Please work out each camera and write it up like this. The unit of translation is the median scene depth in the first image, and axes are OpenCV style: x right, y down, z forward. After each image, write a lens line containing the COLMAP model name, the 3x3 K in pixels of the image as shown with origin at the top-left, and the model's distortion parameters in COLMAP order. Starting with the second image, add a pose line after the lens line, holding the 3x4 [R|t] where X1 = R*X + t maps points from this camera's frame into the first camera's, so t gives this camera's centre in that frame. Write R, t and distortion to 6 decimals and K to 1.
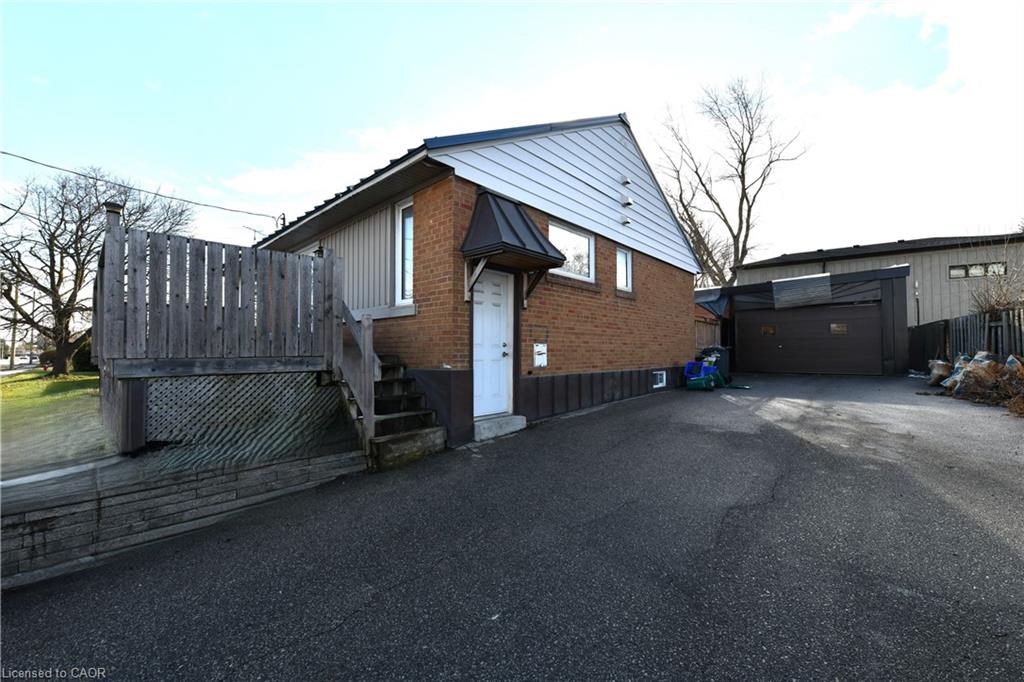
lens RADIAL K [[393.4, 0, 512.0], [0, 393.4, 341.0], [0, 0, 1]] dist [-0.017514, -0.000237]
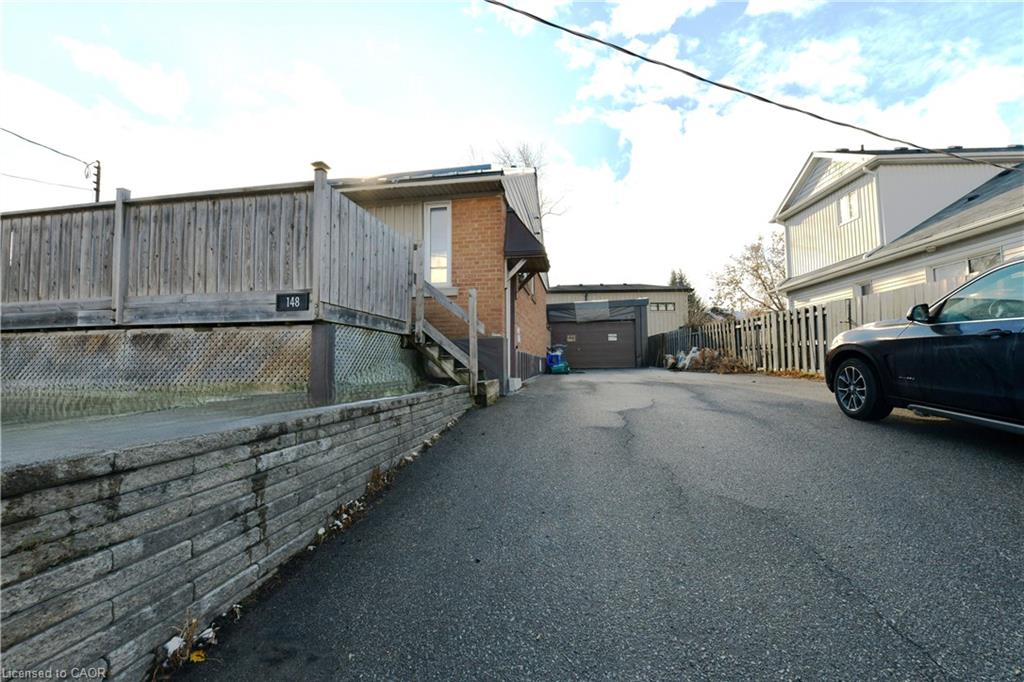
lens RADIAL K [[393.4, 0, 512.0], [0, 393.4, 341.0], [0, 0, 1]] dist [-0.017514, -0.000237]
pose [[0.841062, 0.029296, 0.540144, -0.716863], [-0.007723, 0.999081, -0.042162, 0.120031], [-0.540883, 0.031289, 0.840516, -0.130462]]
